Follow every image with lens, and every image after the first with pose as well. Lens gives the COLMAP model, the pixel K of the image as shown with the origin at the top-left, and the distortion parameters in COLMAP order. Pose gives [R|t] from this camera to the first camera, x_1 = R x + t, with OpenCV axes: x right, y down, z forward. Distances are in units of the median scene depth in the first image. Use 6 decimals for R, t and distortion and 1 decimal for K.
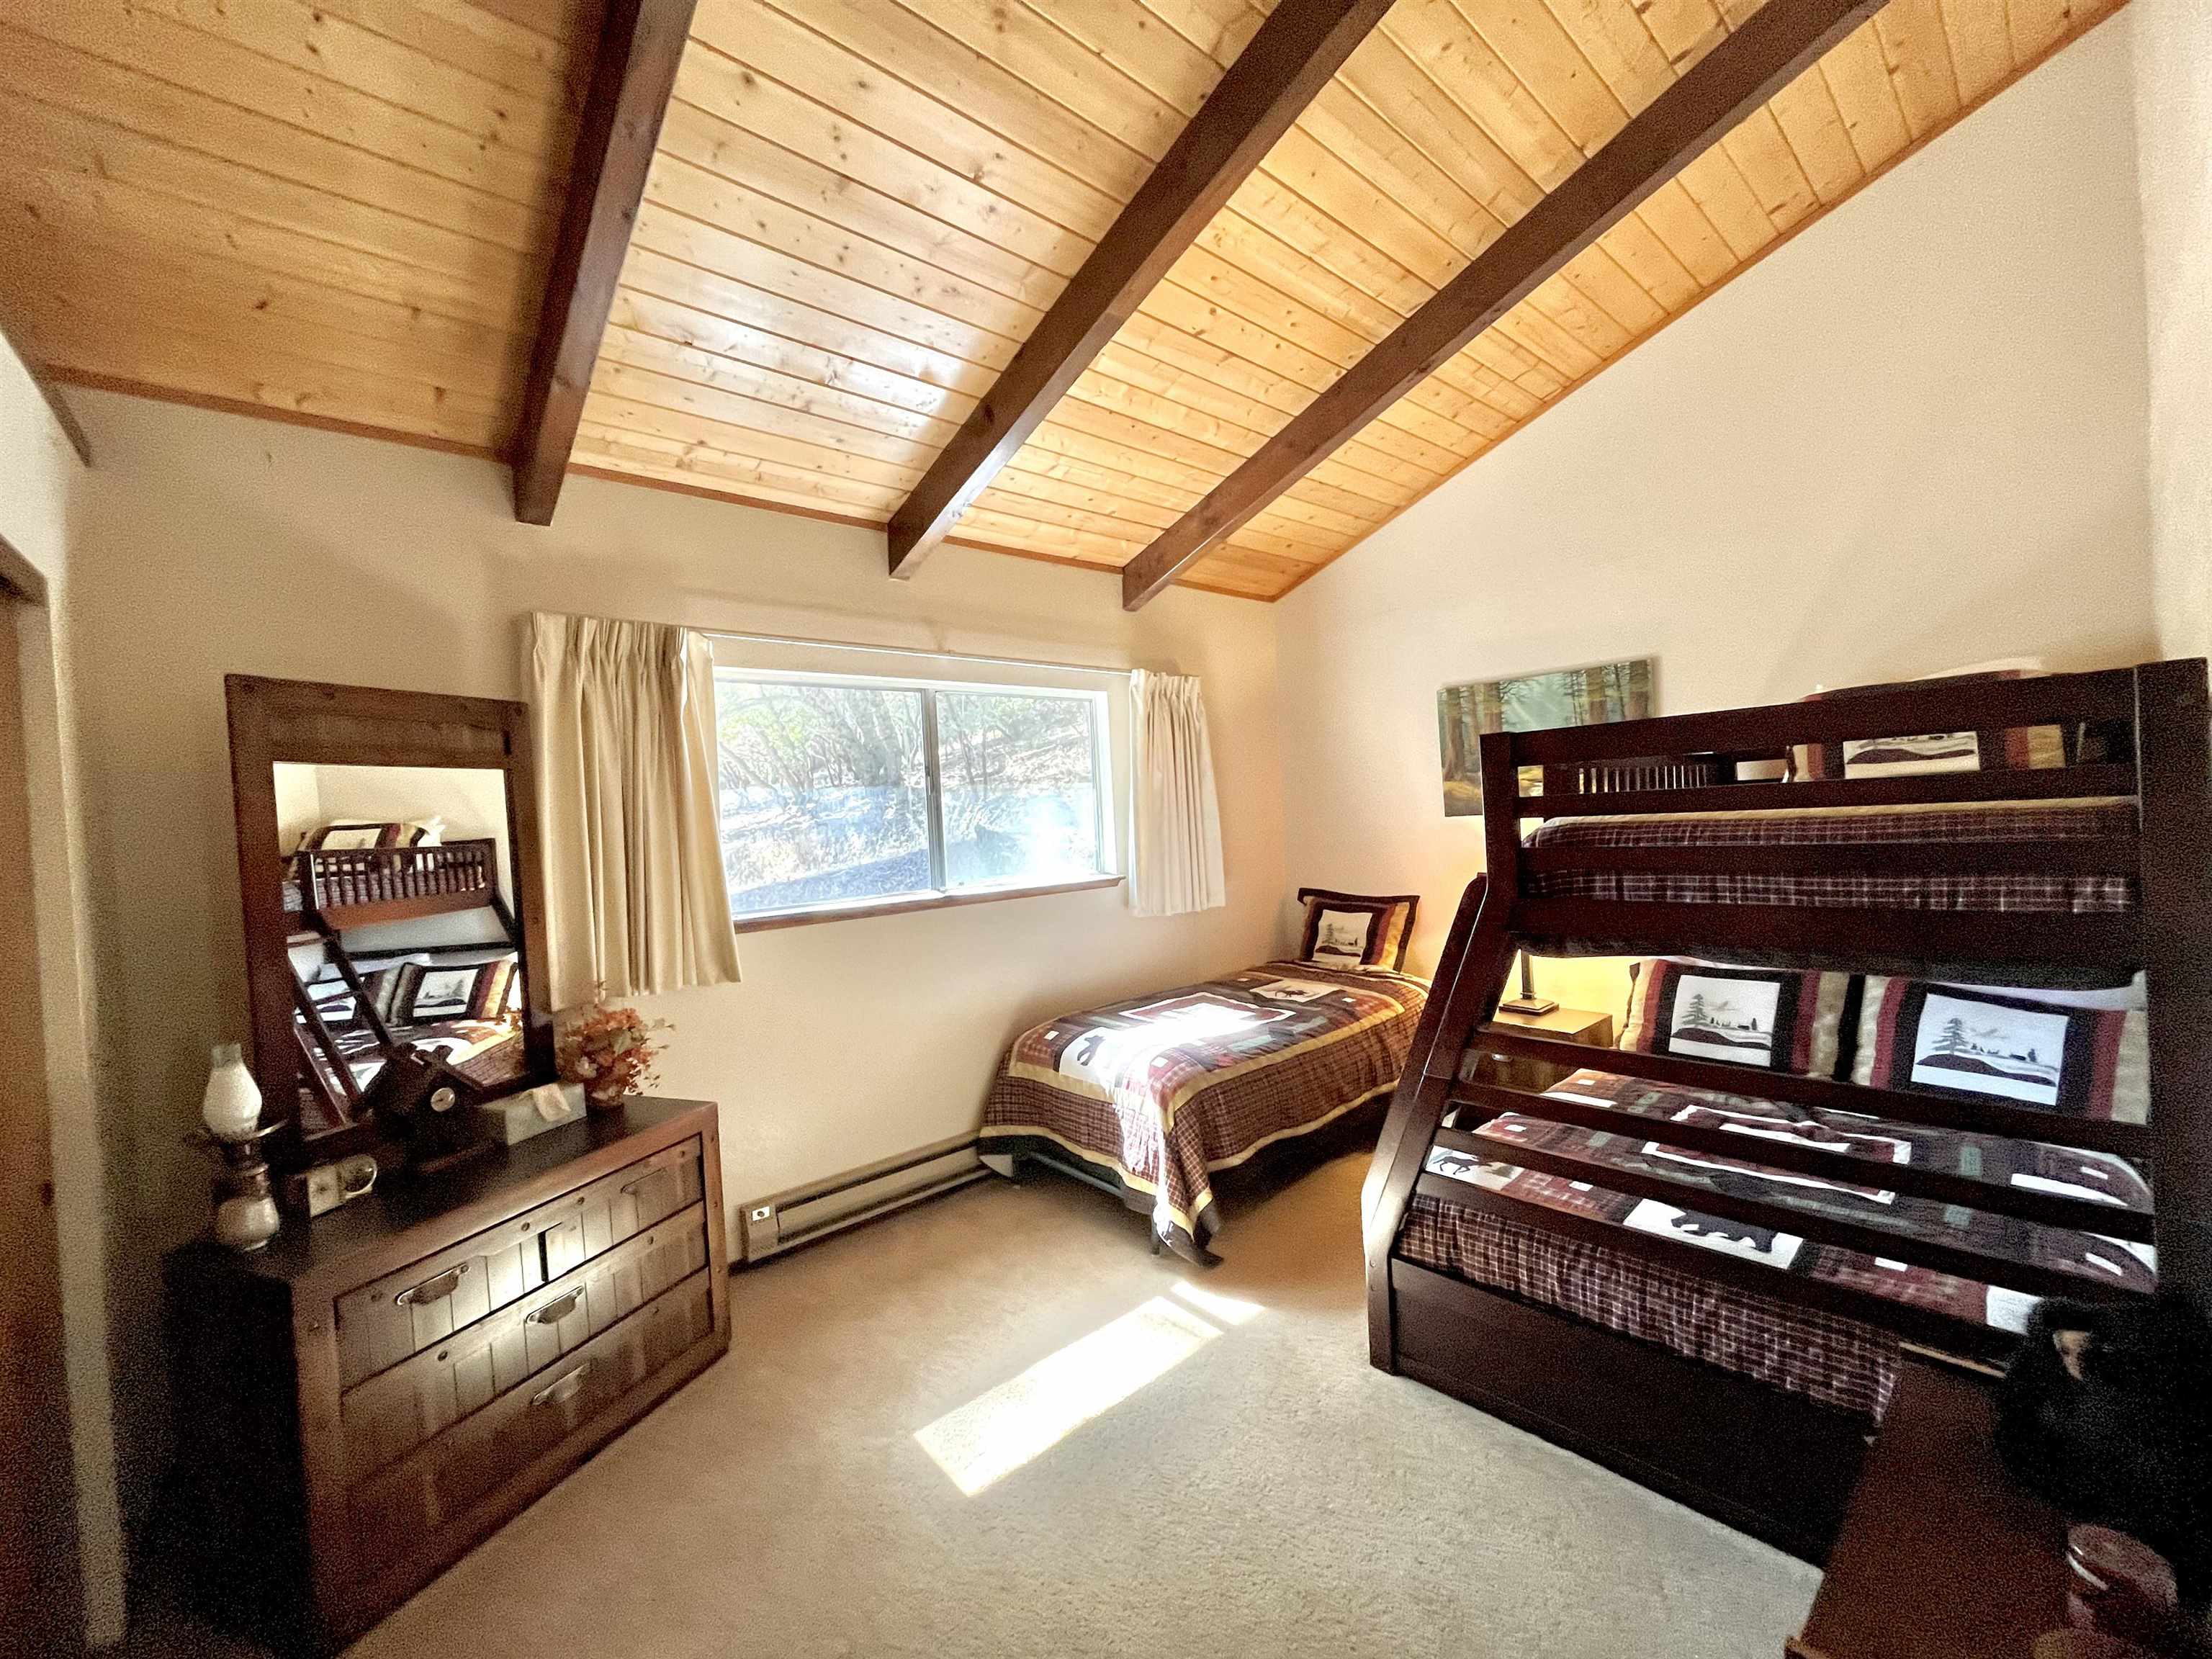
lens RADIAL K [[889.0, 0, 1116.4], [0, 889.0, 824.7], [0, 0, 1]] dist [-0.001878, -0.000442]
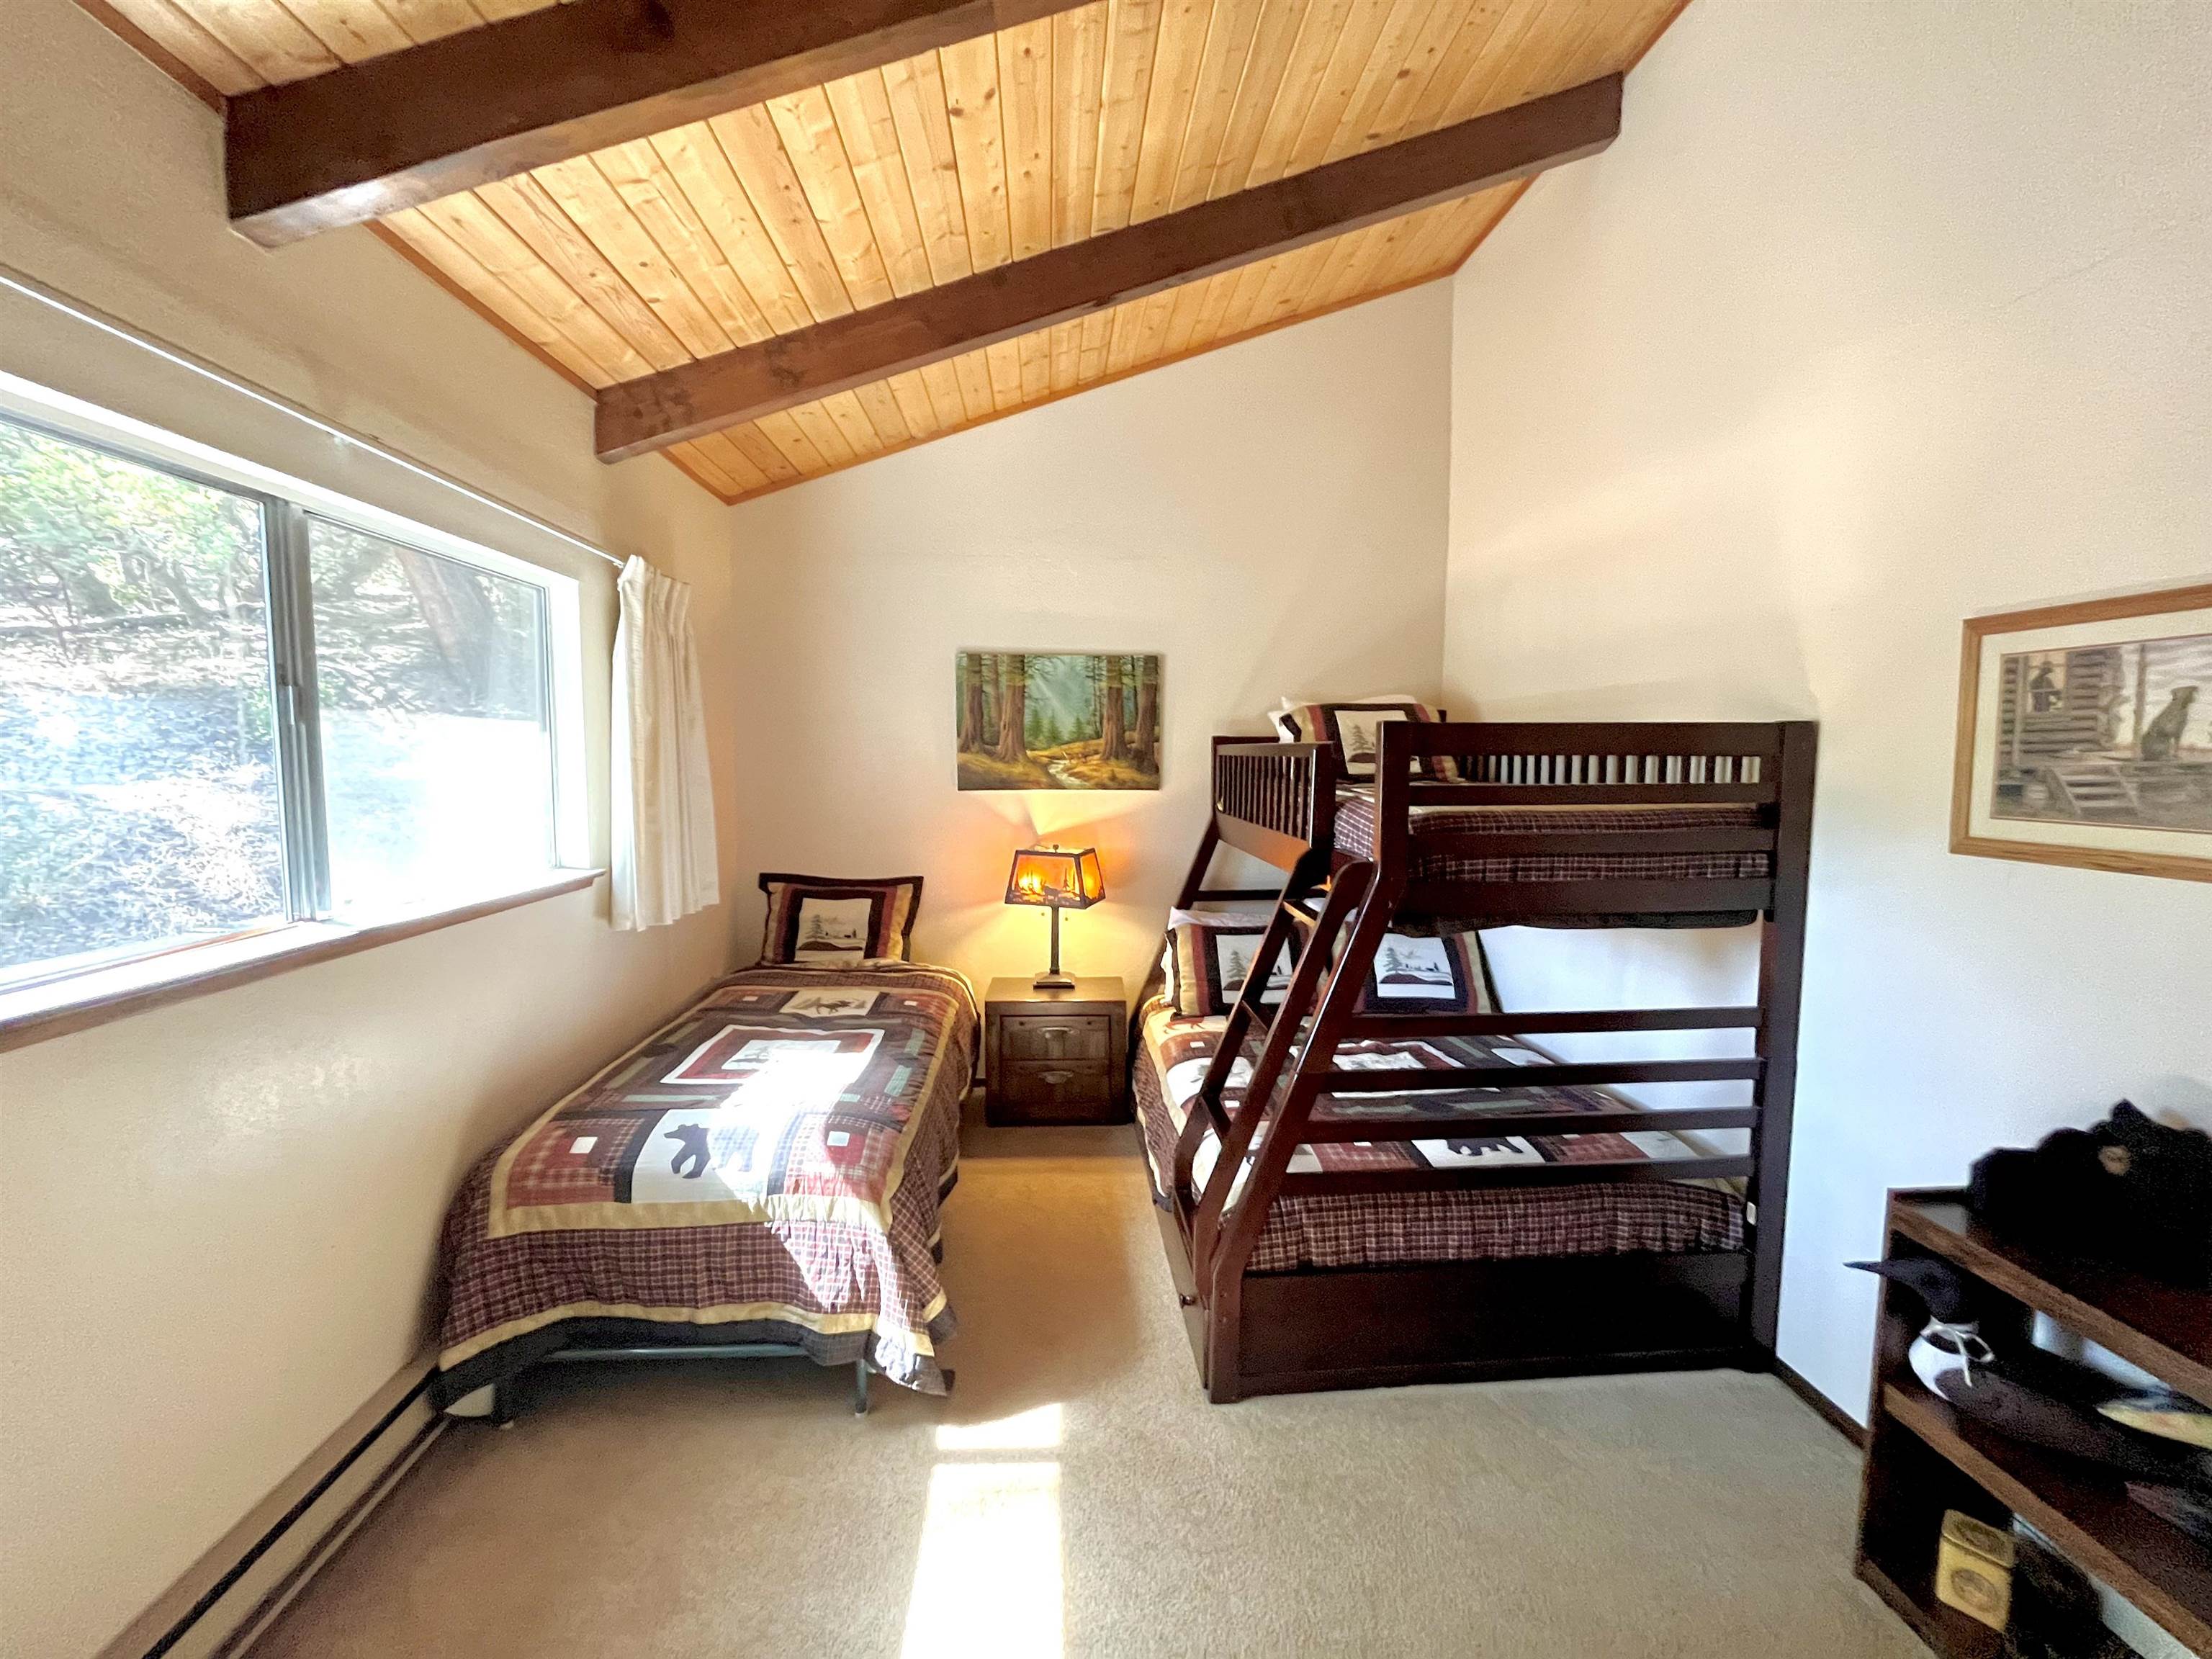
lens RADIAL K [[889.0, 0, 1102.4], [0, 889.0, 825.7], [0, 0, 1]] dist [-0.001878, -0.000442]
pose [[0.617780, -0.007386, 0.786316, -0.335325], [-0.024210, 0.999303, 0.028408, -0.003050], [-0.785978, -0.036586, 0.617171, 0.376379]]
